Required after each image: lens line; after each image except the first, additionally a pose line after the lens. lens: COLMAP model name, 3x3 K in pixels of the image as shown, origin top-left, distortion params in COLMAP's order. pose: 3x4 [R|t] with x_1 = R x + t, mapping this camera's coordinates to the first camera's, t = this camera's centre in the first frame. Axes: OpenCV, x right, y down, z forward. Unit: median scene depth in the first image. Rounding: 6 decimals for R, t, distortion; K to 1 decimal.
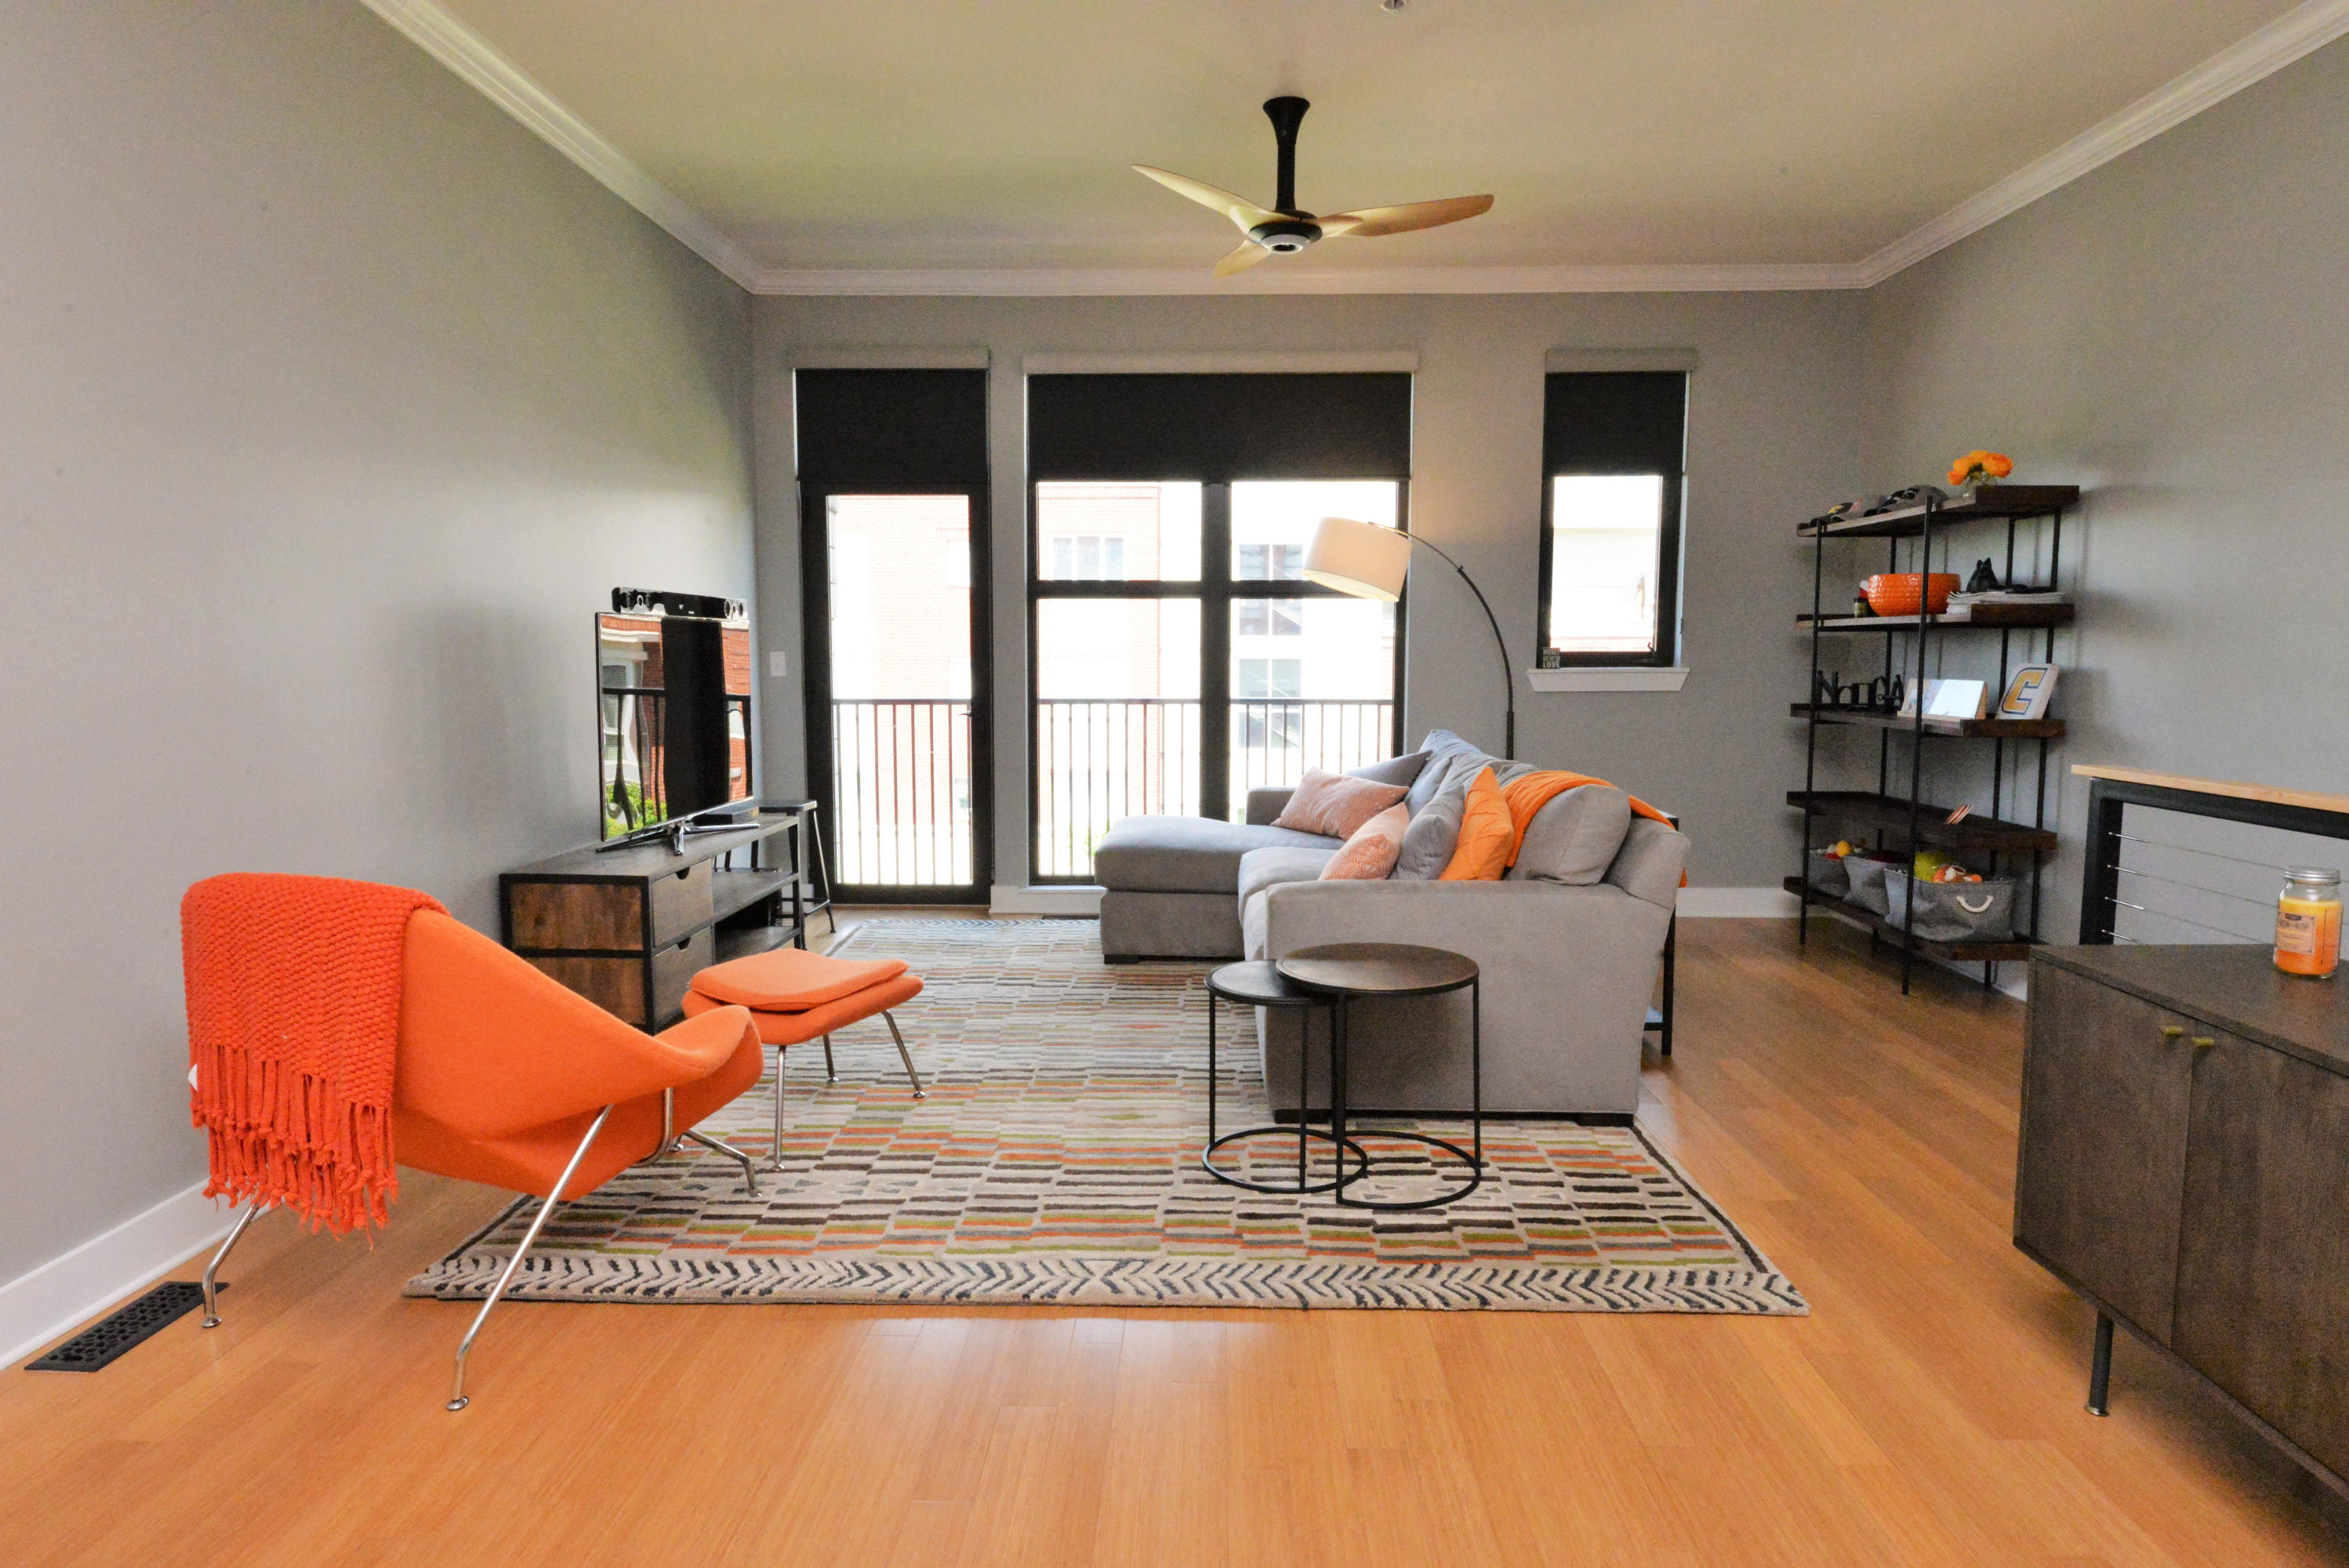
lens RADIAL K [[1349.7, 0, 1174.5], [0, 1349.7, 784.0], [0, 0, 1]] dist [-0.002637, -0.000593]
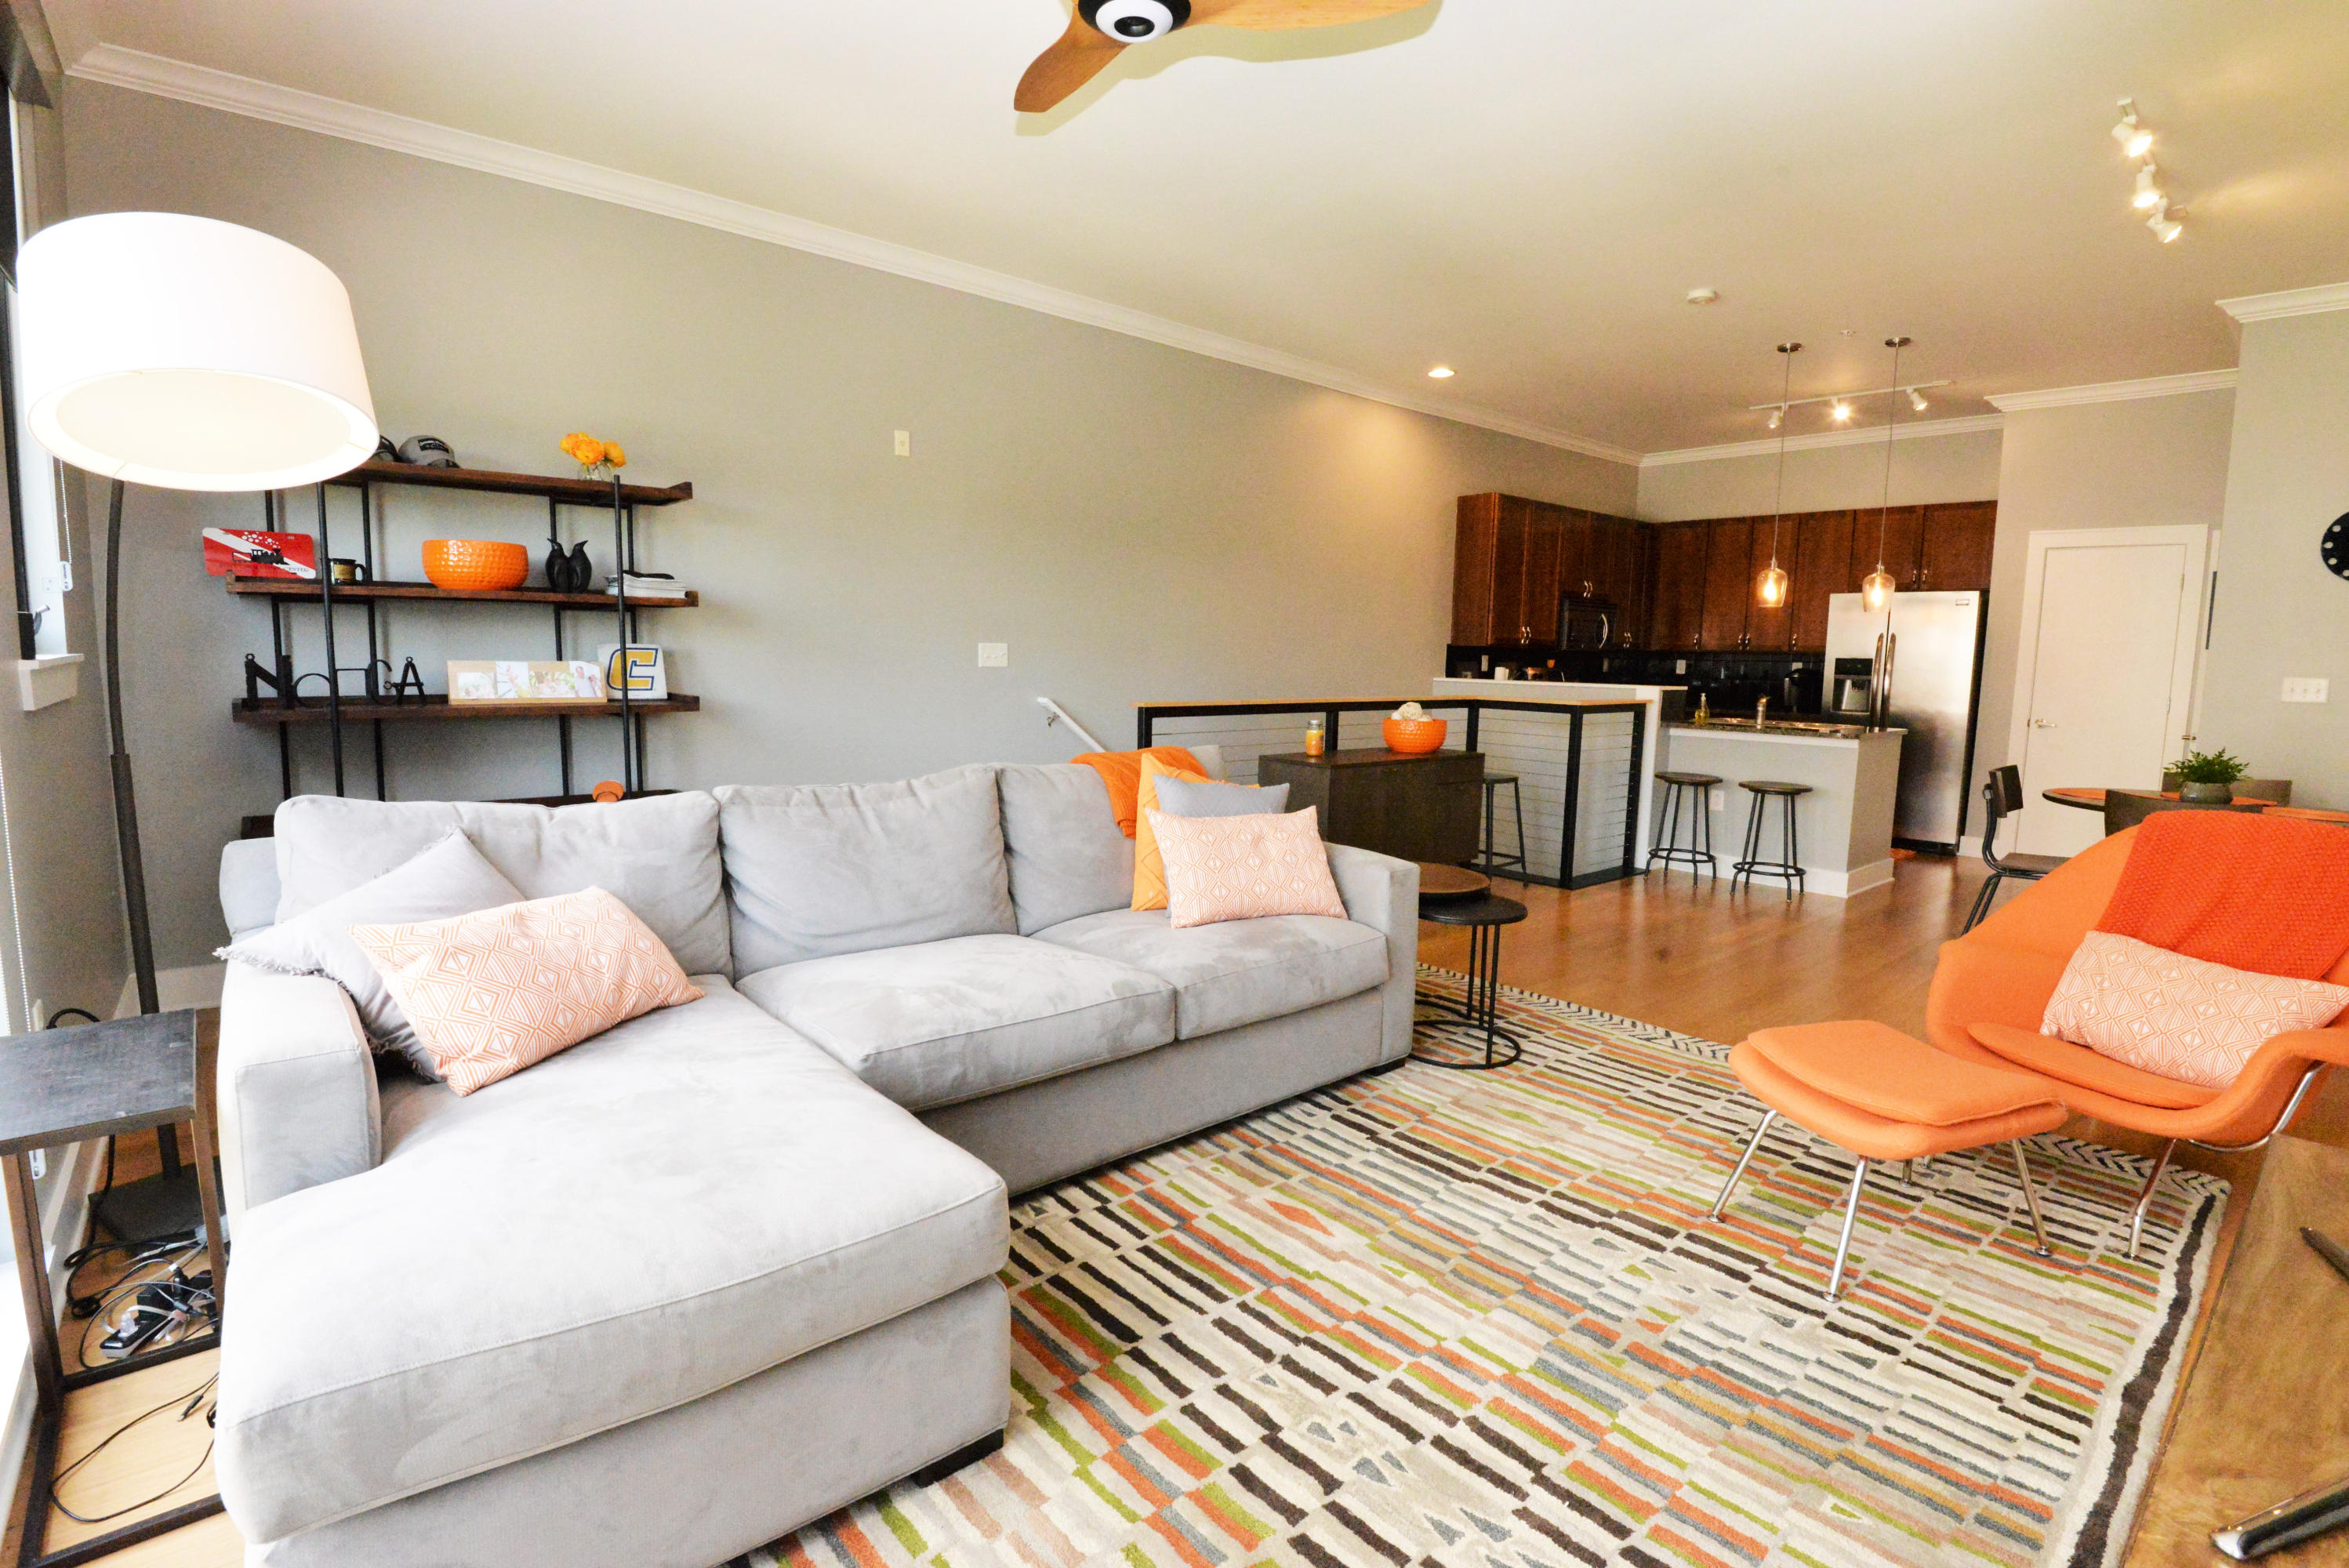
lens RADIAL K [[1092.8, 0, 1174.5], [0, 1092.8, 784.0], [0, 0, 1]] dist [-0.000406, -0.026415]
pose [[-0.675722, -0.103540, 0.729849, -0.313933], [0.052011, 0.980922, 0.187313, -0.116340], [-0.735319, 0.164532, -0.657446, 1.221200]]
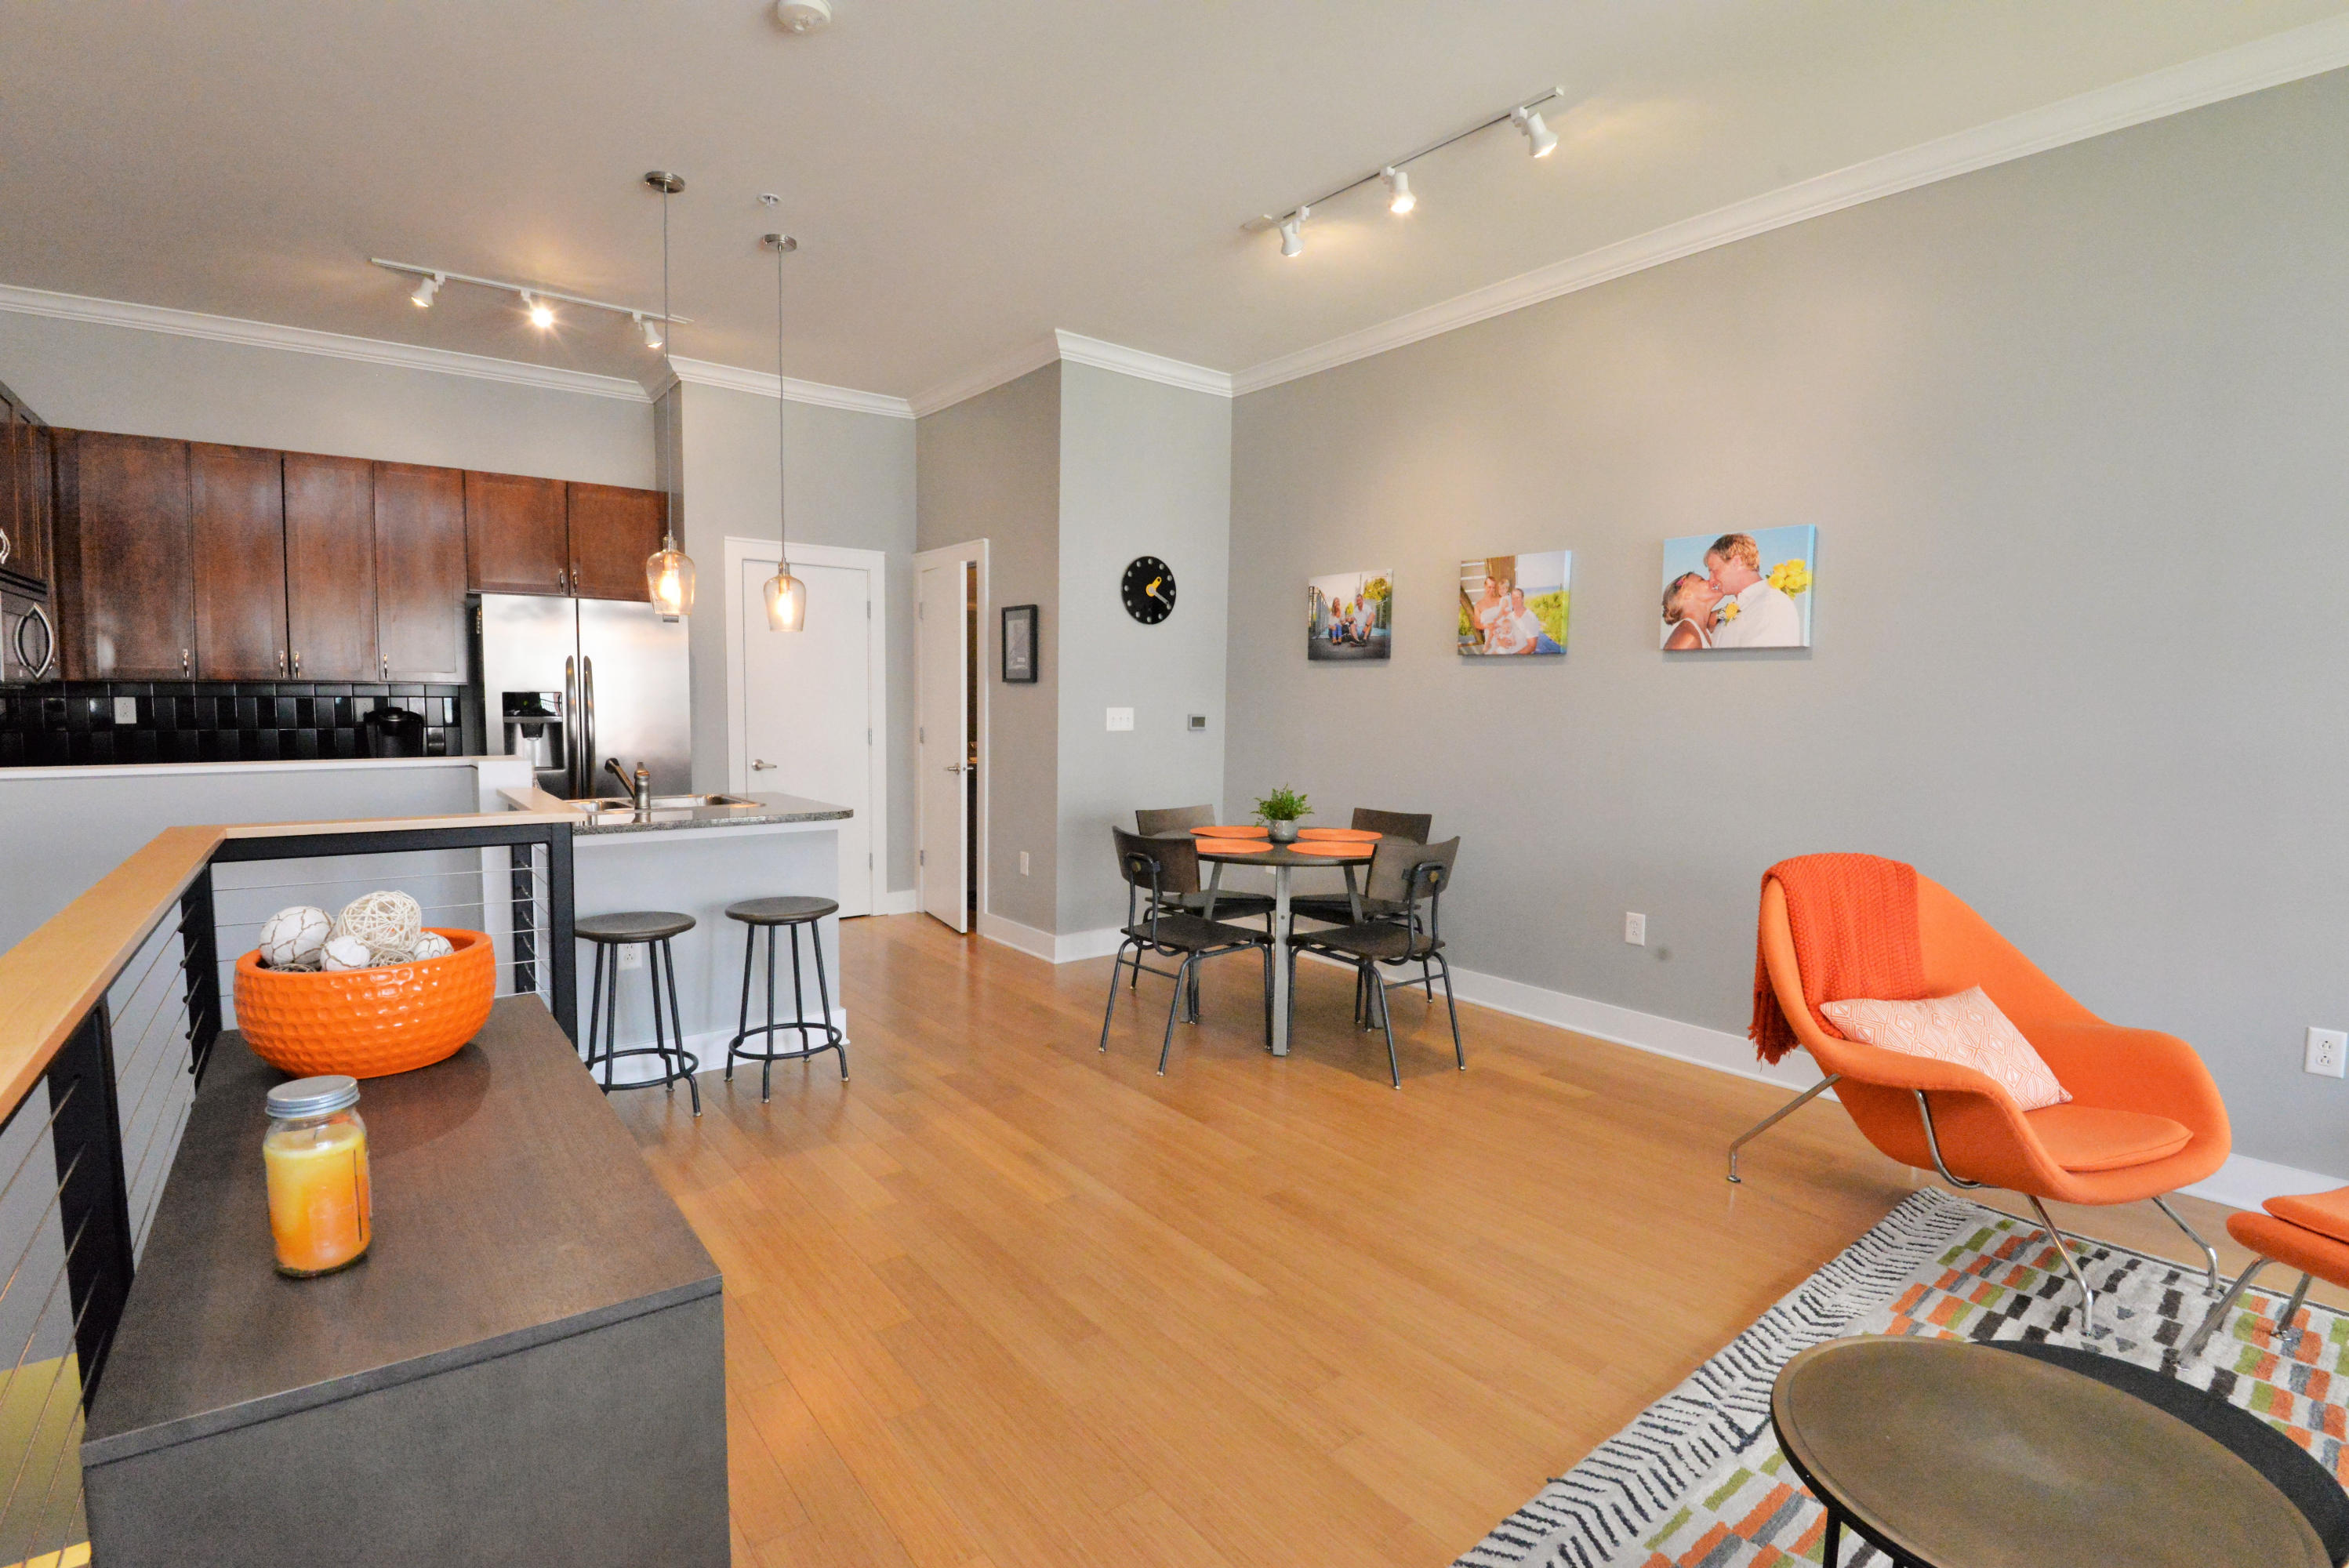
lens RADIAL K [[1102.8, 0, 1174.5], [0, 1102.8, 784.0], [0, 0, 1]] dist [0.001005, -0.026599]
pose [[-0.769719, 0.036504, -0.637338, 0.370574], [-0.076728, 0.985836, 0.149130, -0.070733], [0.633754, 0.163690, -0.756016, 0.683933]]
